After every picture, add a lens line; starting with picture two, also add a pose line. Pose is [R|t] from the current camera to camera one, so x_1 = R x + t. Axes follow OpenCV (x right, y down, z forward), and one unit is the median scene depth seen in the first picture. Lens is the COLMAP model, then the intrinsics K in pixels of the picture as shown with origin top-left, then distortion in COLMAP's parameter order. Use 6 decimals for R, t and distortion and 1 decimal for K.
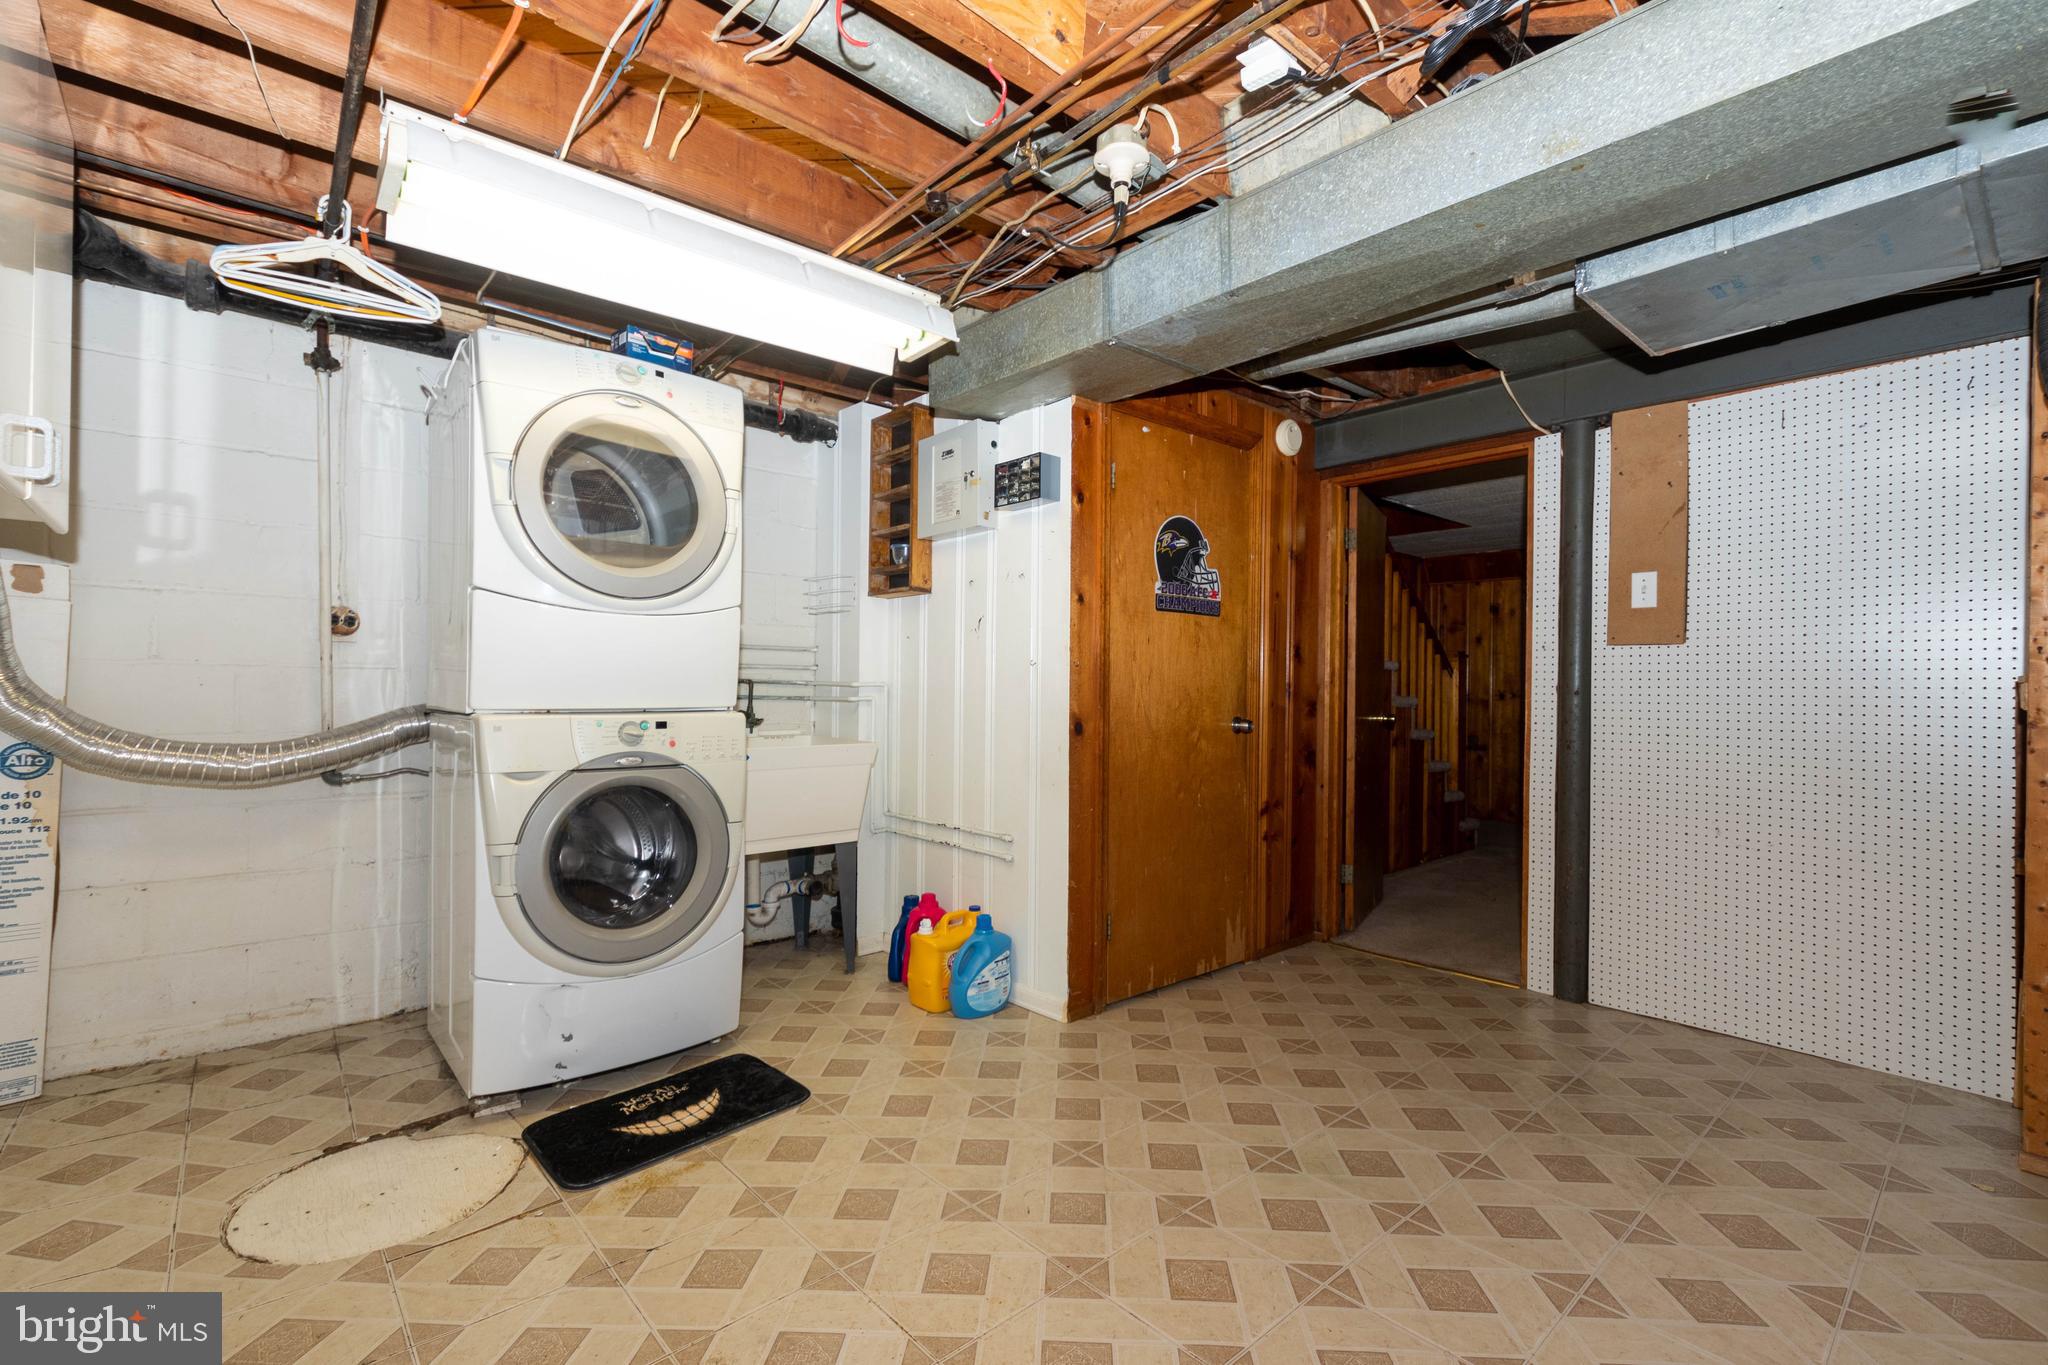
lens RADIAL K [[900.1, 0, 1039.1], [0, 900.1, 687.9], [0, 0, 1]] dist [0.000532, -0.001321]
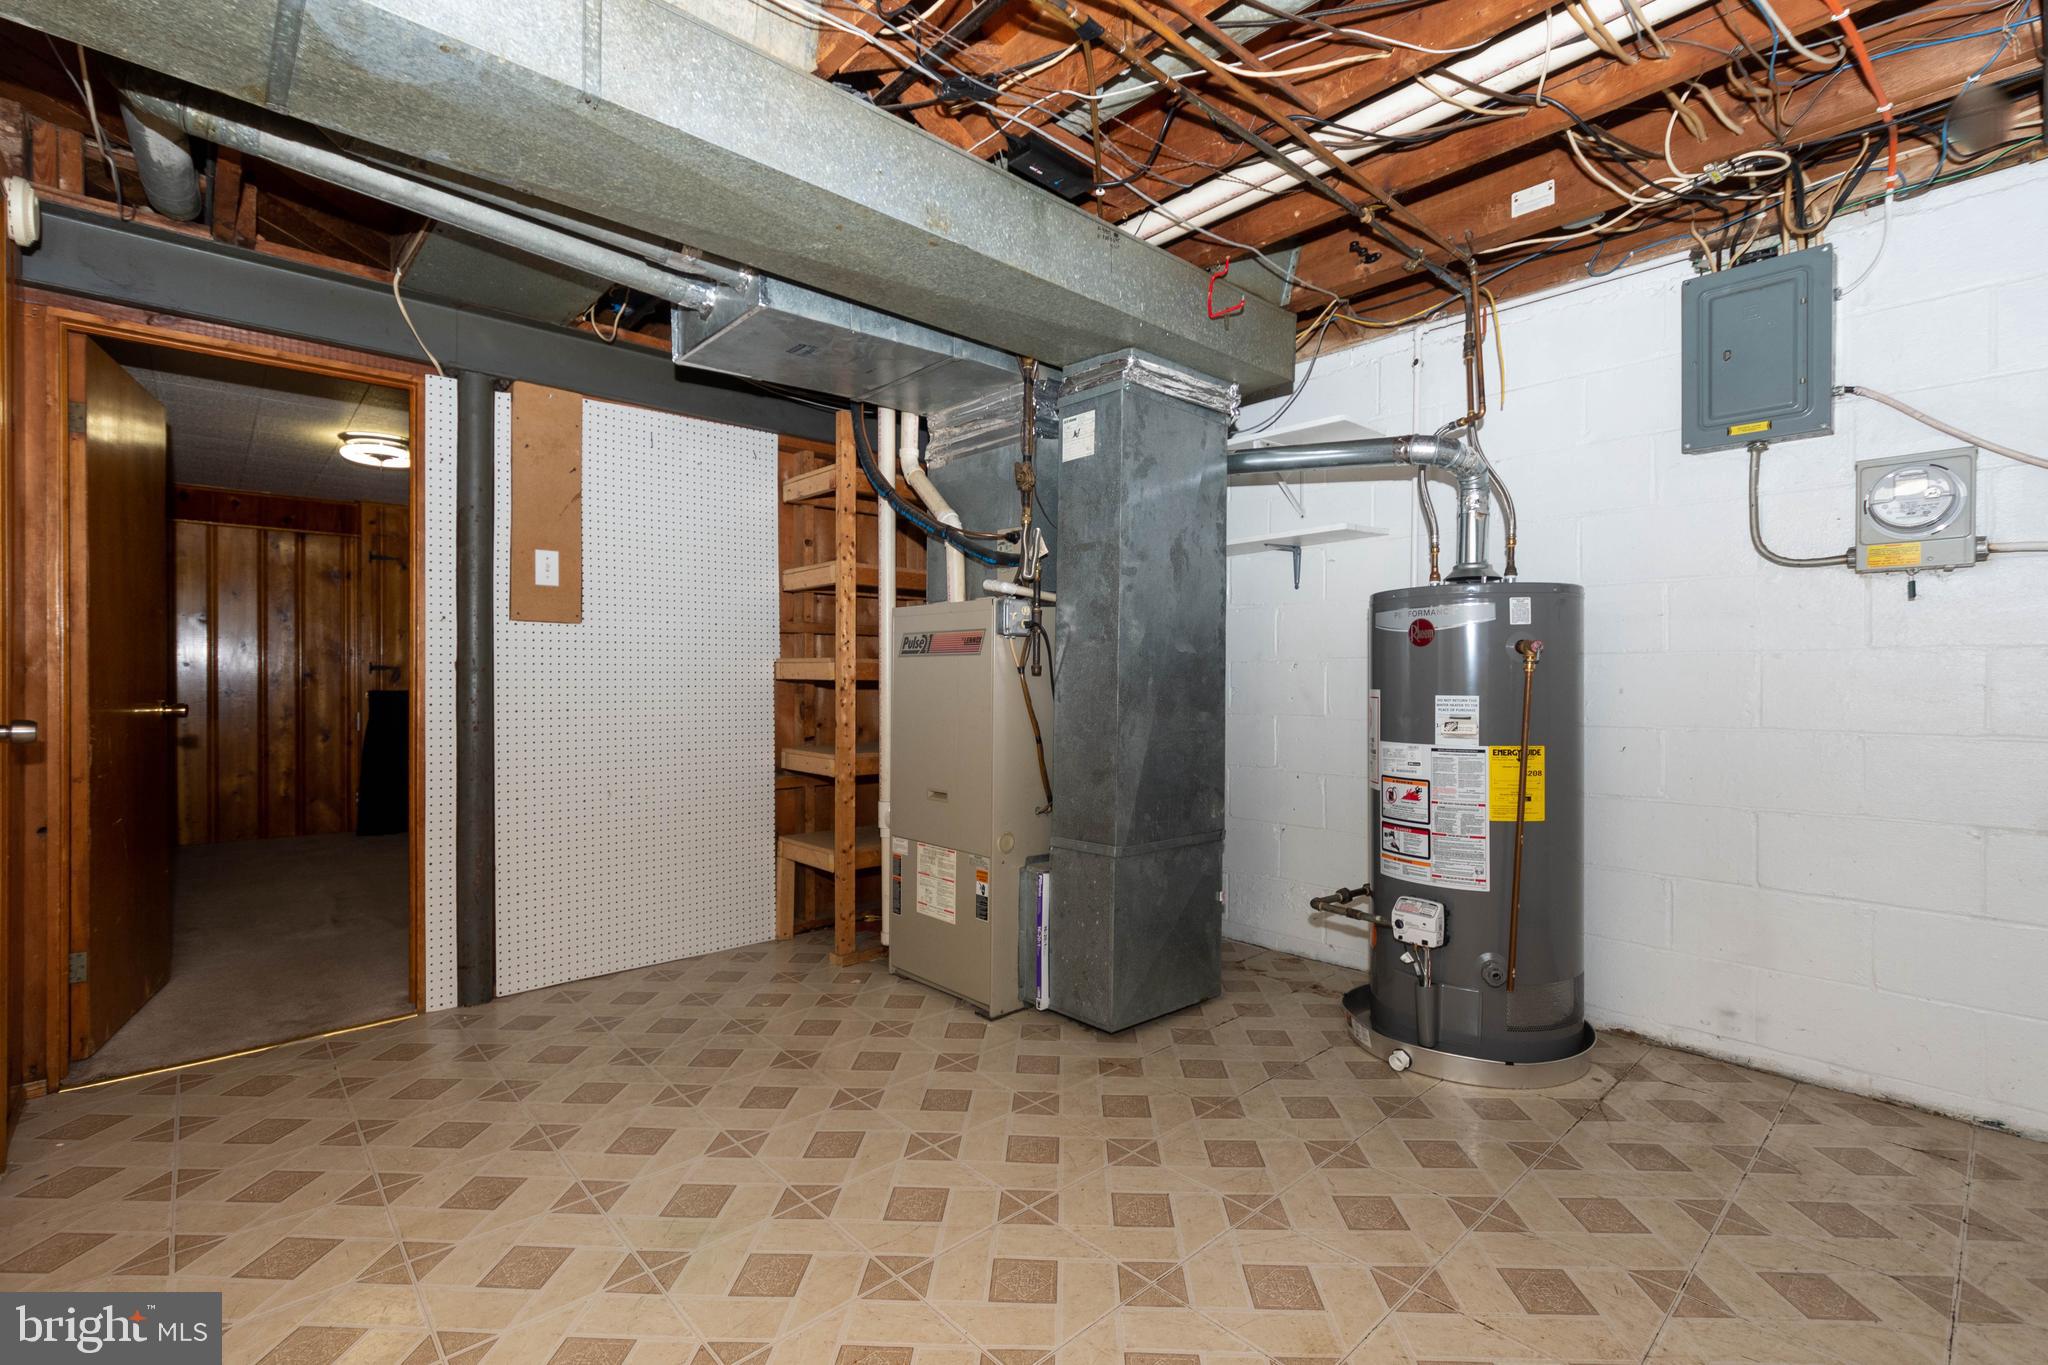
lens RADIAL K [[900.1, 0, 1037.1], [0, 900.1, 683.0], [0, 0, 1]] dist [0.000532, -0.001321]
pose [[0.000763, -0.015309, 0.999883, -0.340581], [-0.003763, 0.999876, 0.015312, 0.002965], [-0.999993, -0.003774, 0.000705, 0.447342]]
